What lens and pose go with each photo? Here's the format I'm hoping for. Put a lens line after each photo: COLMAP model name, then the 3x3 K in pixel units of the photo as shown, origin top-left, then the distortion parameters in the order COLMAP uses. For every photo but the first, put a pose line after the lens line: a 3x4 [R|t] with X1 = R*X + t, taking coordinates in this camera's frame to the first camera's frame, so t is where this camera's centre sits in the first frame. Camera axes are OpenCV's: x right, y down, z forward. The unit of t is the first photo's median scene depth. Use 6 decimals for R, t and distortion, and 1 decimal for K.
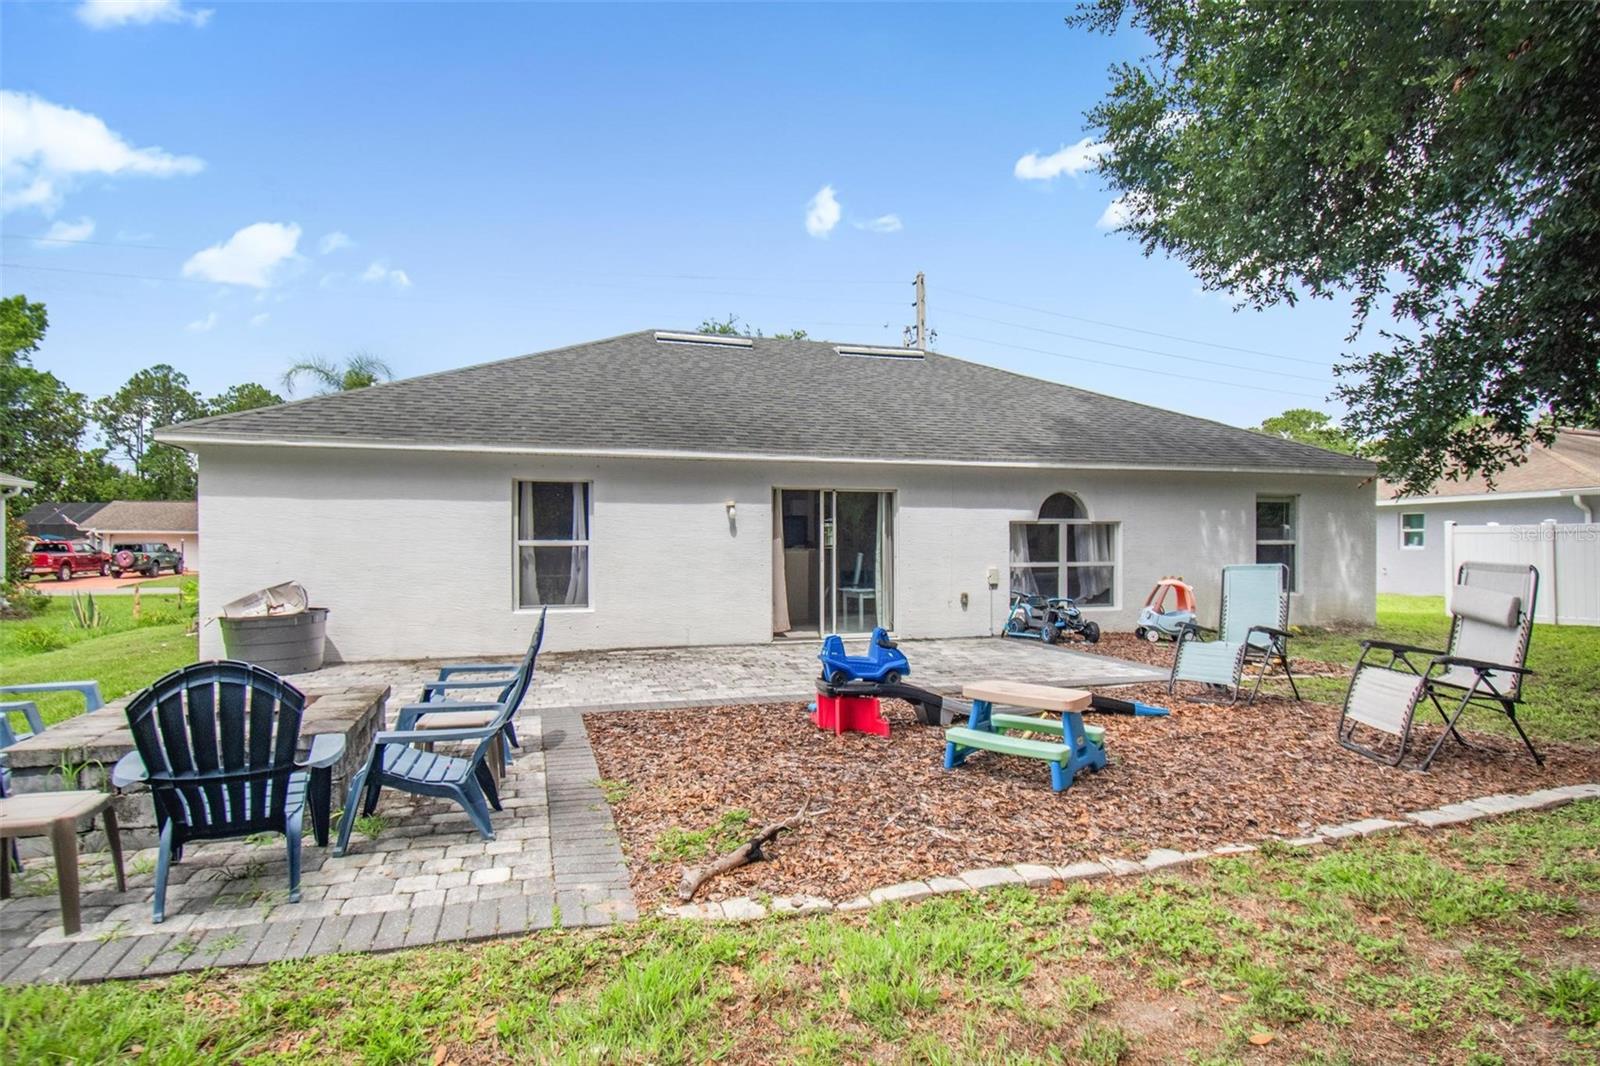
lens RADIAL K [[841.5, 0, 806.3], [0, 841.5, 539.1], [0, 0, 1]] dist [-0.000652, -0.001007]
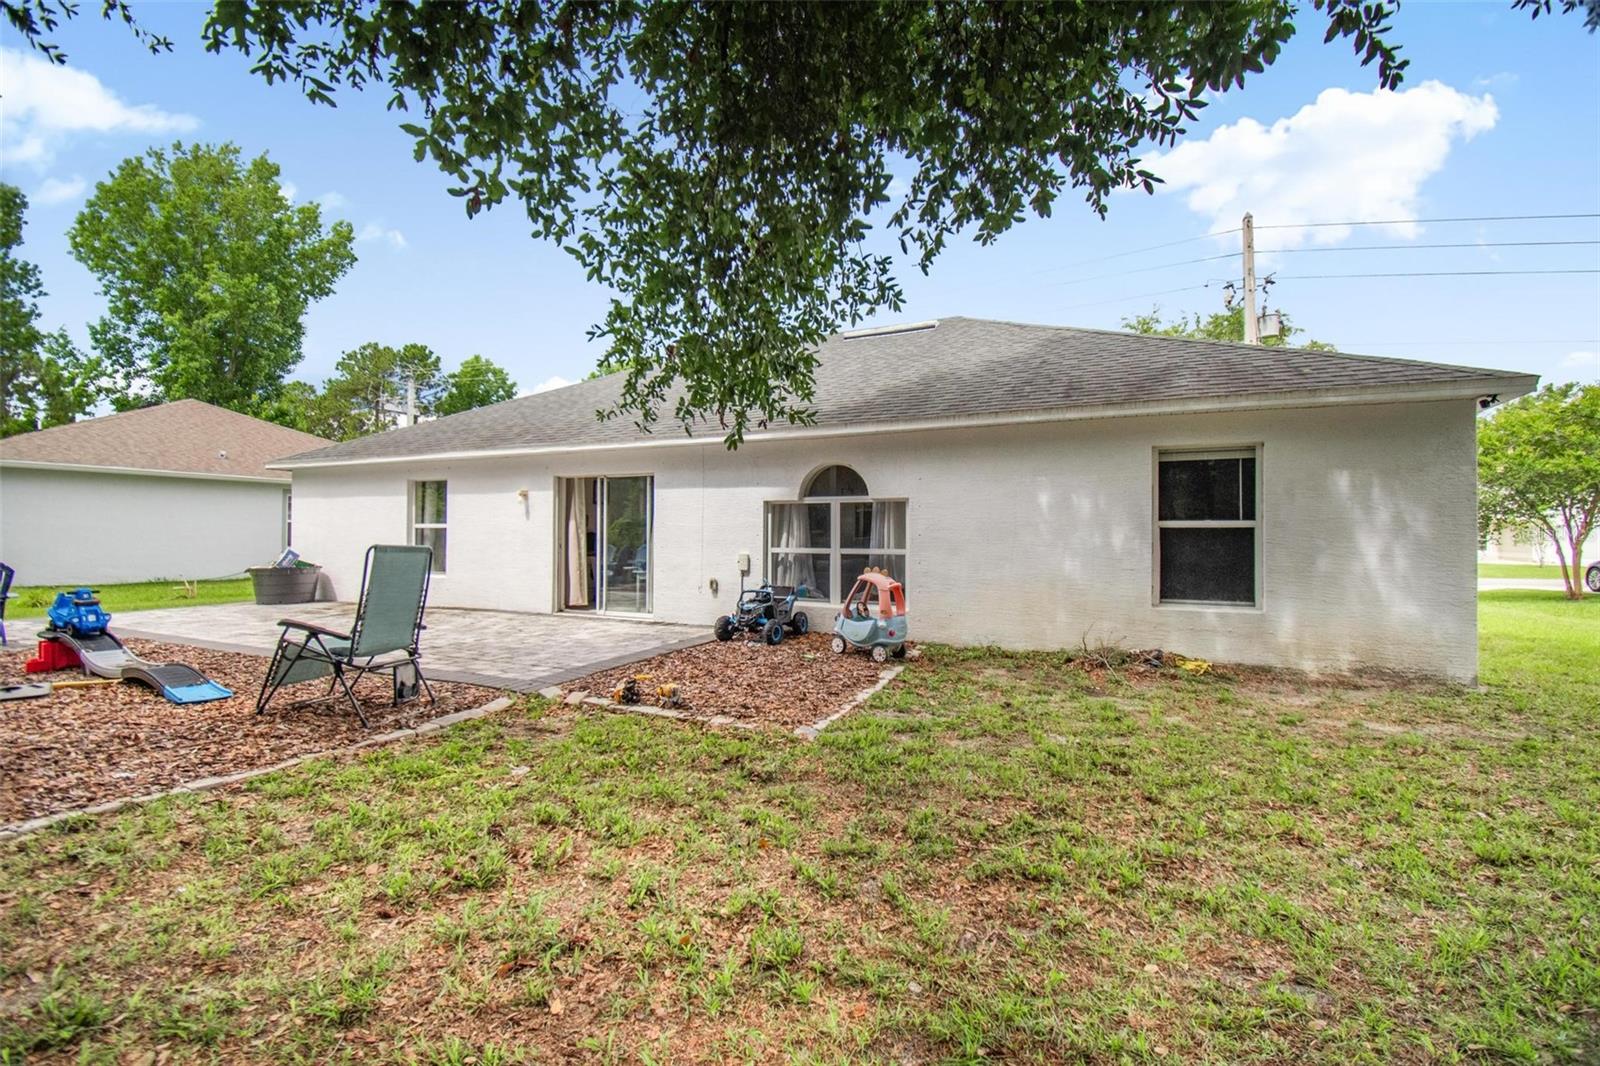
lens RADIAL K [[703.1, 0, 805.1], [0, 703.1, 531.8], [0, 0, 1]] dist [-0.004273, -0.000863]
pose [[0.746499, 0.002593, -0.665381, 0.794907], [-0.002251, 0.999997, 0.001371, 0.010661], [0.665382, 0.000474, 0.746503, 0.486814]]
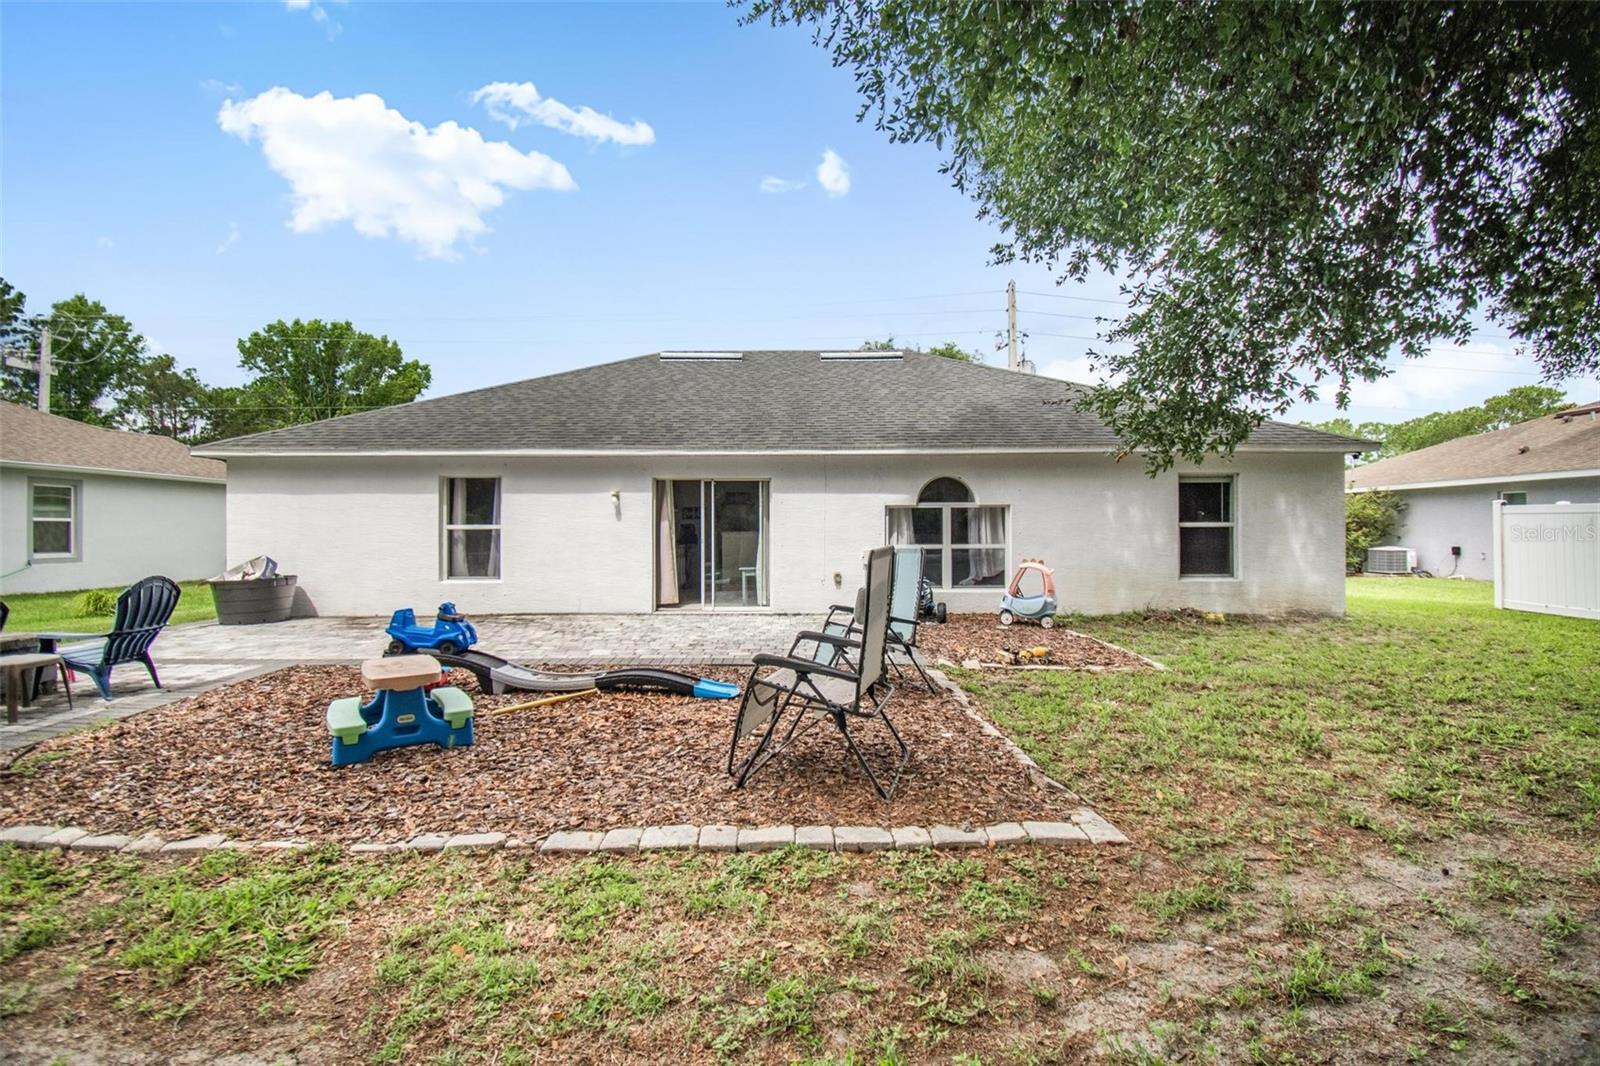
lens RADIAL K [[703.1, 0, 796.1], [0, 703.1, 528.8], [0, 0, 1]] dist [-0.004273, -0.000863]
pose [[0.957694, -0.001633, -0.287783, 0.400349], [0.003284, 0.999981, 0.005254, 0.003147], [0.287769, -0.005977, 0.957681, 0.124914]]
